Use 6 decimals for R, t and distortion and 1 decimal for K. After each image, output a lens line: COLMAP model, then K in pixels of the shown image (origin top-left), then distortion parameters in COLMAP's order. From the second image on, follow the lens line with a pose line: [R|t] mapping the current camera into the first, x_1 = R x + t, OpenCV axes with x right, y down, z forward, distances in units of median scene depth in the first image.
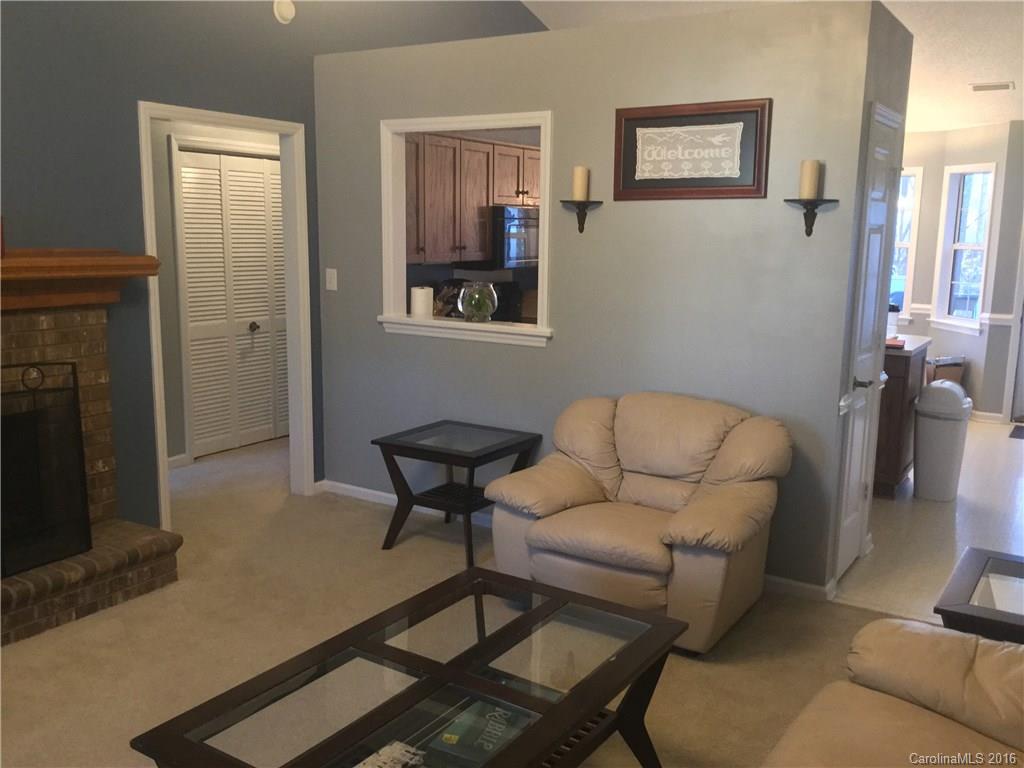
lens RADIAL K [[920.8, 0, 515.8], [0, 920.8, 382.4], [0, 0, 1]] dist [0.008579, -0.011684]
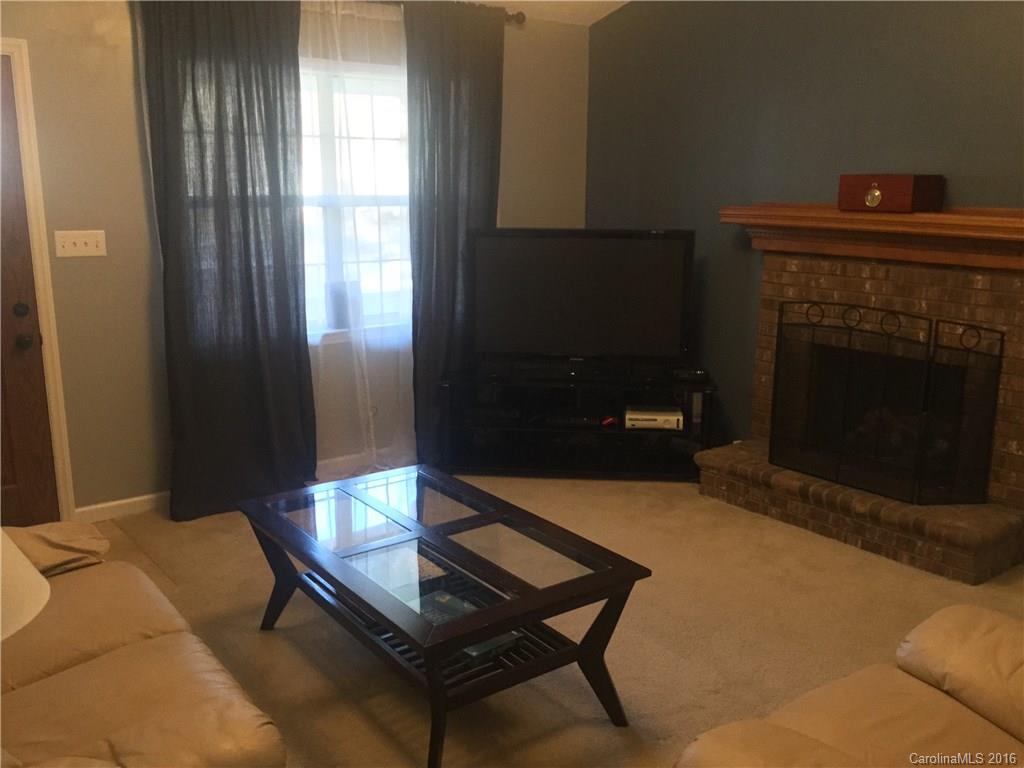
lens RADIAL K [[920.8, 0, 516.5], [0, 920.8, 381.7], [0, 0, 1]] dist [0.008579, -0.011684]
pose [[-0.321967, 0.195997, -0.926241, 0.594166], [-0.168589, 0.950831, 0.259803, -0.137249], [0.931619, 0.239802, -0.273094, 0.831949]]
